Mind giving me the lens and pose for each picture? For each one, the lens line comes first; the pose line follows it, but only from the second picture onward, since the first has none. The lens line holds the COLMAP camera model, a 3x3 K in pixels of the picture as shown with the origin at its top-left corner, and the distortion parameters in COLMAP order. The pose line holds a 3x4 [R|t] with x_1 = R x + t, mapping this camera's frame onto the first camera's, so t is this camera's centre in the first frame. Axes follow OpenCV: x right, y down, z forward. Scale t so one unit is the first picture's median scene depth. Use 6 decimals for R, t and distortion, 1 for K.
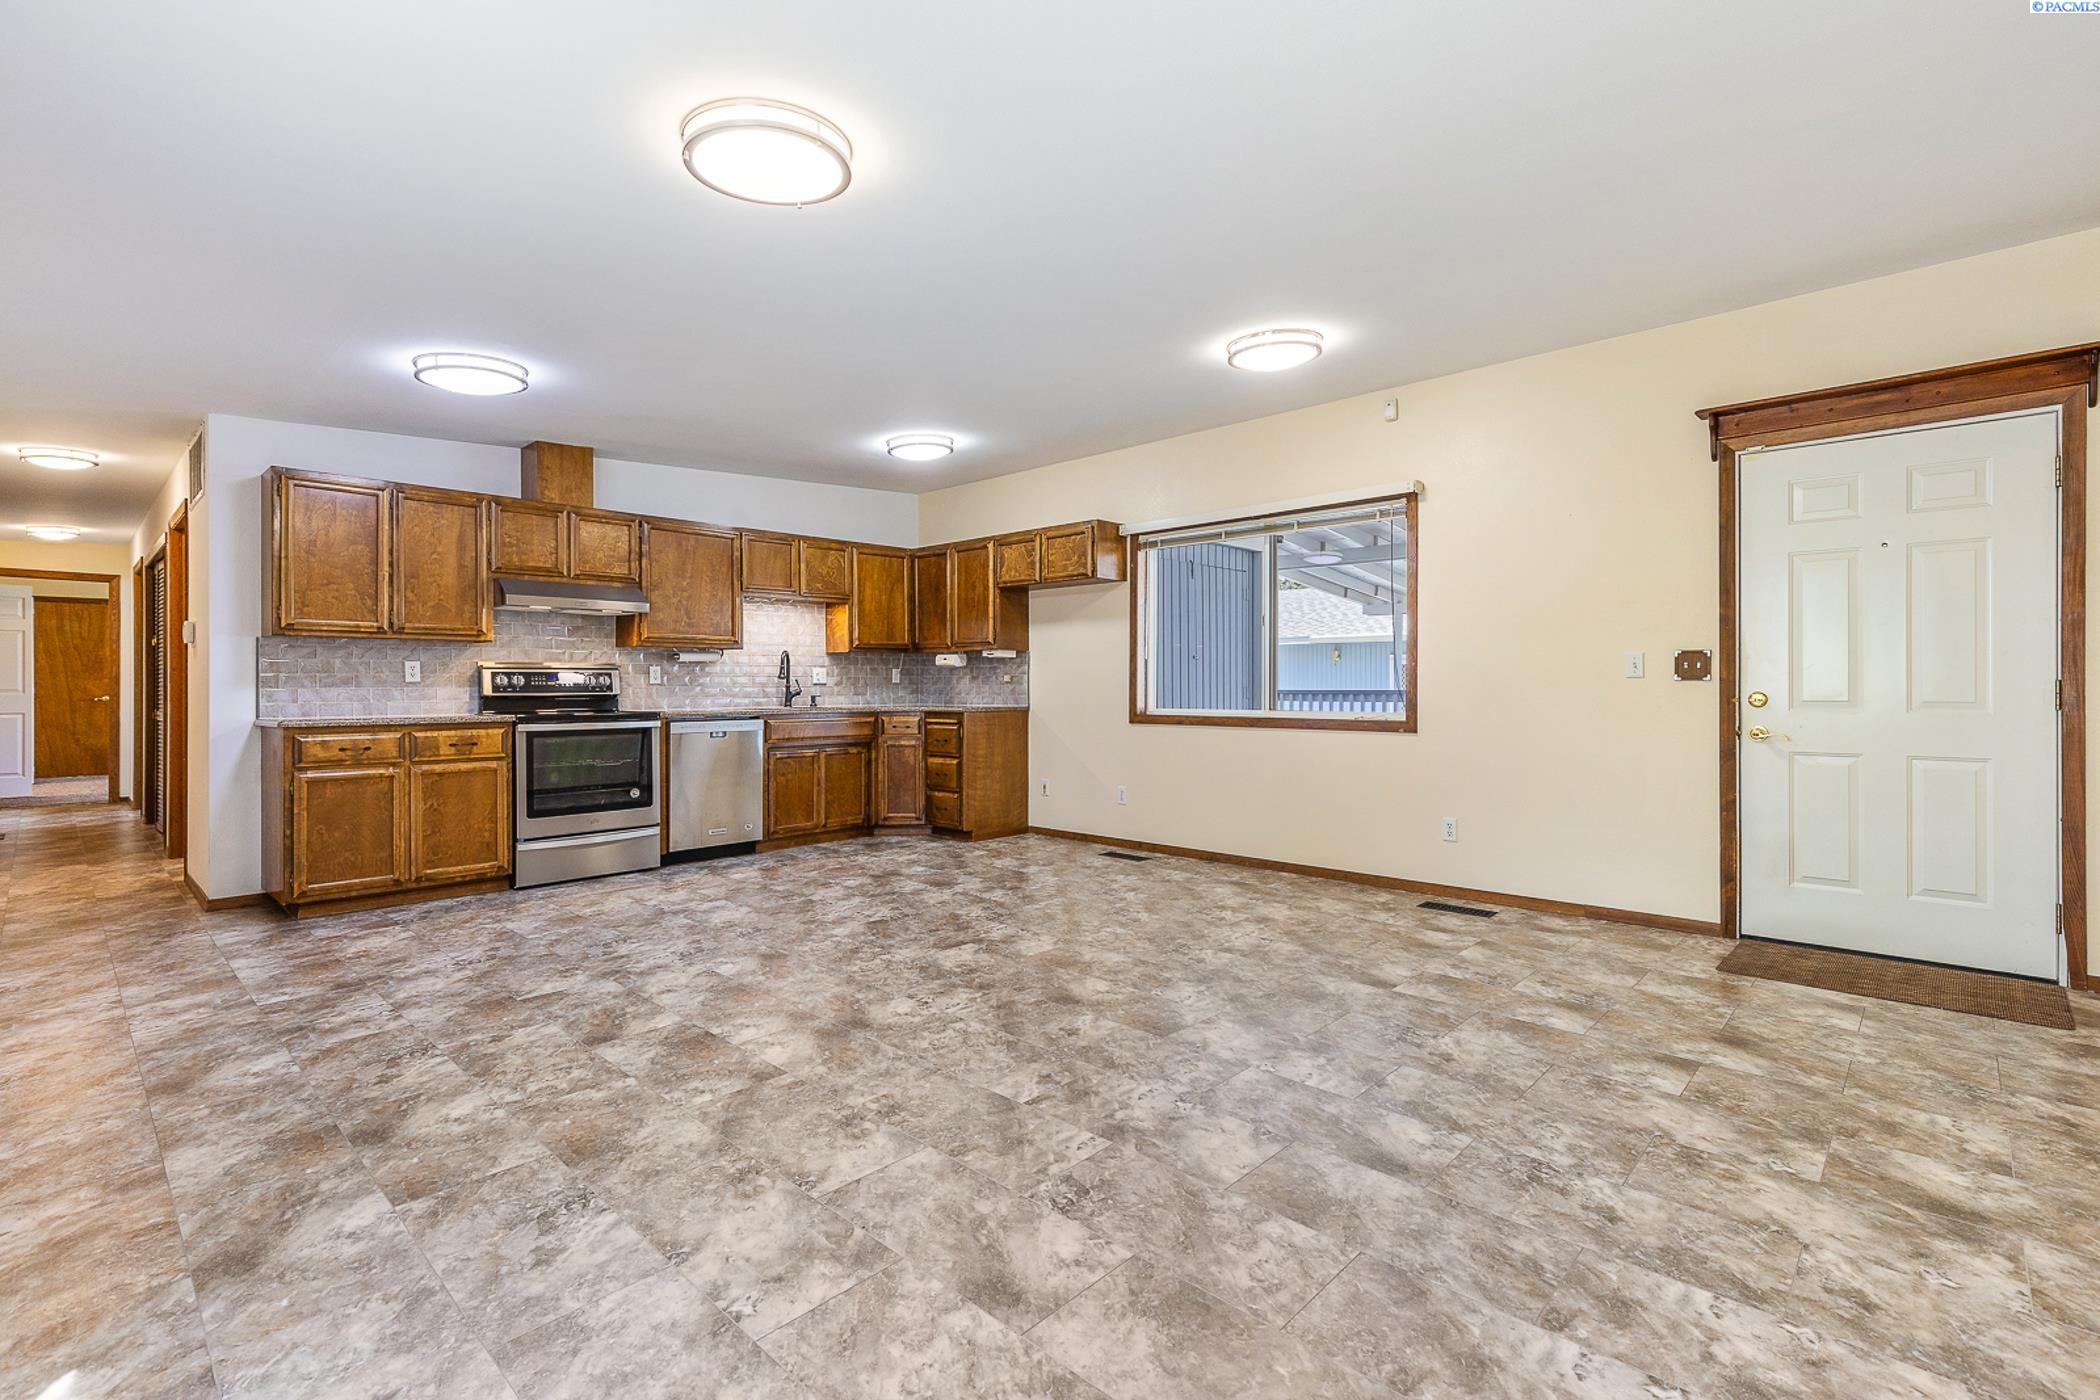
lens RADIAL K [[964.0, 0, 1058.0], [0, 964.0, 689.6], [0, 0, 1]] dist [0.013892, -0.000310]
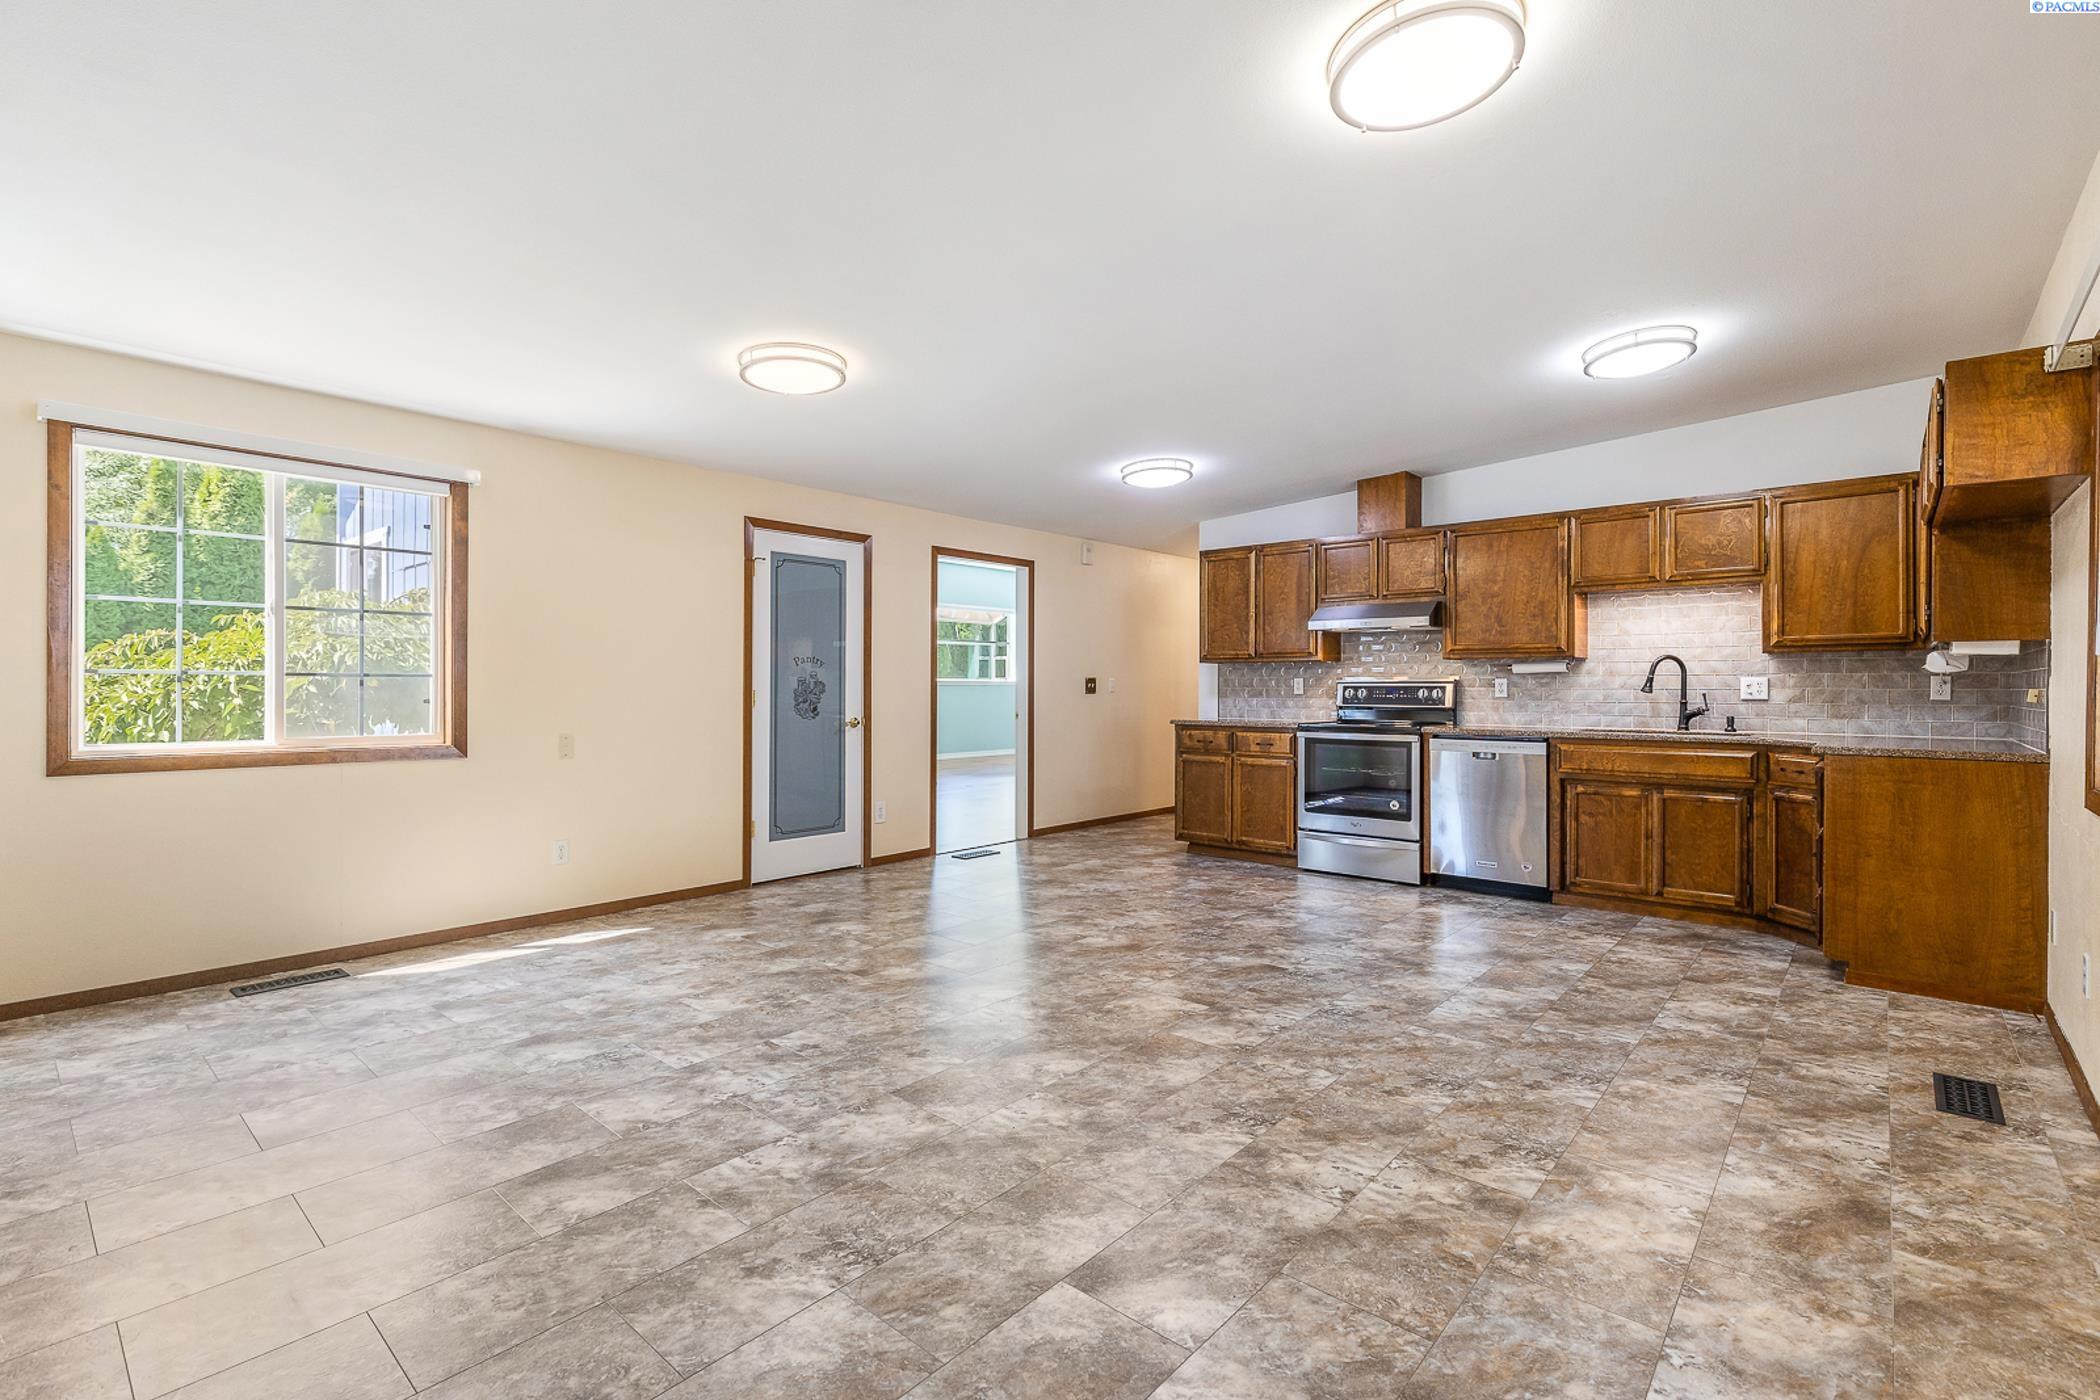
lens RADIAL K [[964.0, 0, 1058.0], [0, 964.0, 689.6], [0, 0, 1]] dist [0.013892, -0.000310]
pose [[0.012053, 0.007123, -0.999902, 0.785591], [-0.005022, 0.999962, 0.007063, -0.027678], [0.999915, 0.004937, 0.012088, 0.867173]]
